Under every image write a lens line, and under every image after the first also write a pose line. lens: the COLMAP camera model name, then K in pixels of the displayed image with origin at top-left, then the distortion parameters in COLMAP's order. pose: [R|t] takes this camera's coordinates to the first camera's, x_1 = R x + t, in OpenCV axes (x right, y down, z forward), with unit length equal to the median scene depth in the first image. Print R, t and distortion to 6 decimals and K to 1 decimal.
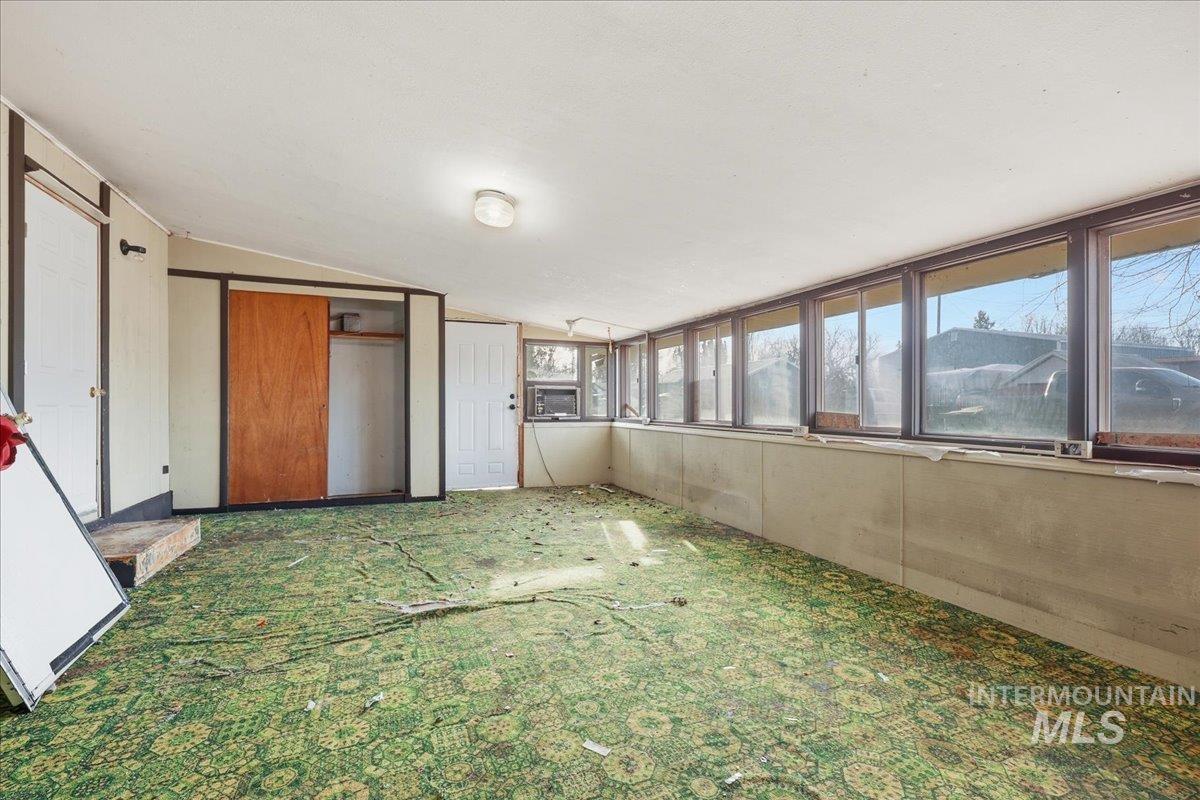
lens RADIAL K [[498.3, 0, 599.6], [0, 498.3, 403.4], [0, 0, 1]] dist [0.000563, 0.000044]
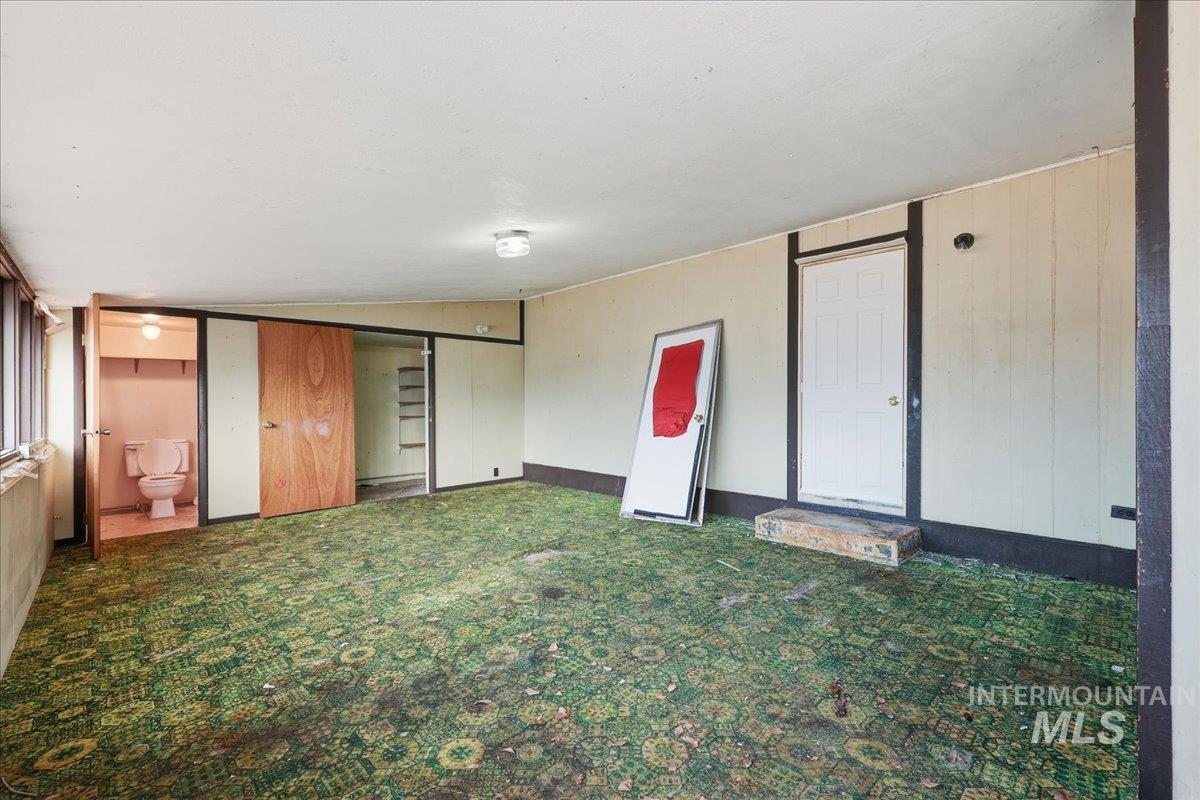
lens RADIAL K [[498.3, 0, 598.1], [0, 498.3, 402.6], [0, 0, 1]] dist [0.000563, 0.000044]
pose [[-0.930719, 0.001635, -0.365732, 0.028746], [0.003267, 0.999987, -0.003843, -0.020828], [0.365721, -0.004772, -0.930712, 2.111933]]
